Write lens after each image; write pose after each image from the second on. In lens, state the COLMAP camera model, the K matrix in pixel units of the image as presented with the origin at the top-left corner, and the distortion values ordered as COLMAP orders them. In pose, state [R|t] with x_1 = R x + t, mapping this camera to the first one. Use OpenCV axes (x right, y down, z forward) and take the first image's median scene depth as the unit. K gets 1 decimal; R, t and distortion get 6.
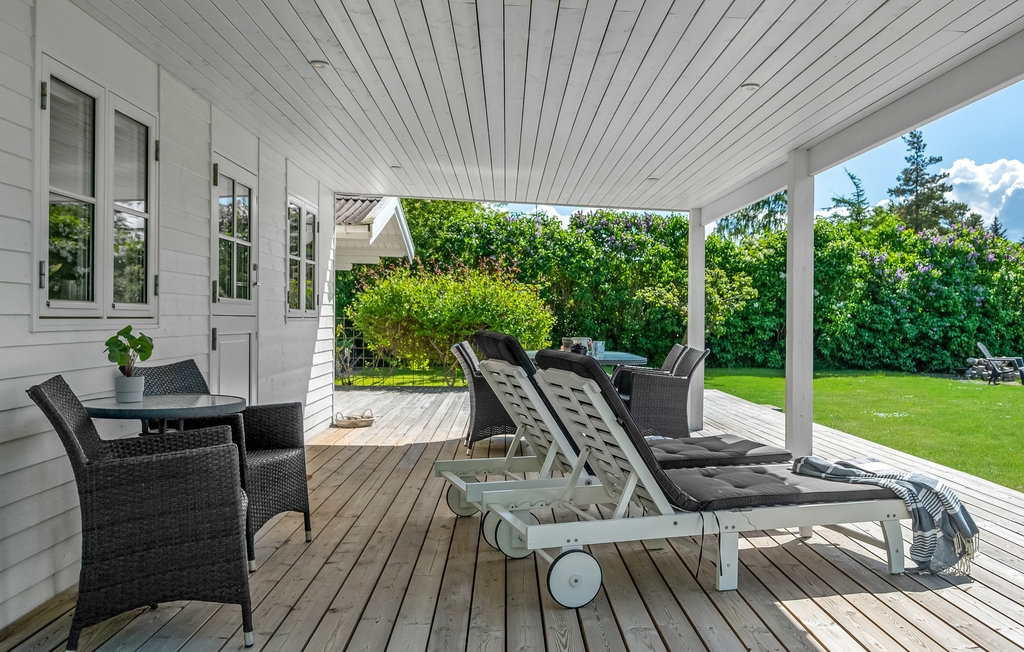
lens RADIAL K [[894.2, 0, 480.4], [0, 894.2, 324.6], [0, 0, 1]] dist [0.007730, -0.177039]
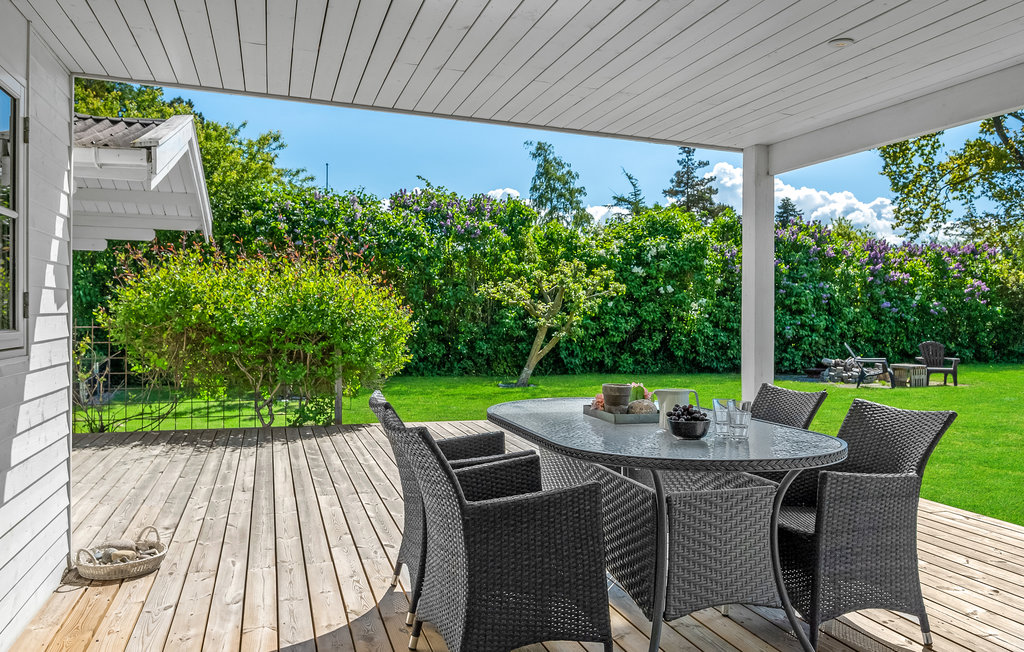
lens RADIAL K [[840.2, 0, 513.3], [0, 840.2, 313.9], [0, 0, 1]] dist [-0.008835, -0.005729]
pose [[0.950562, -0.006089, 0.310476, -0.039325], [0.007505, 0.999966, -0.003366, -0.009207], [-0.310445, 0.005530, 0.950575, 0.253539]]
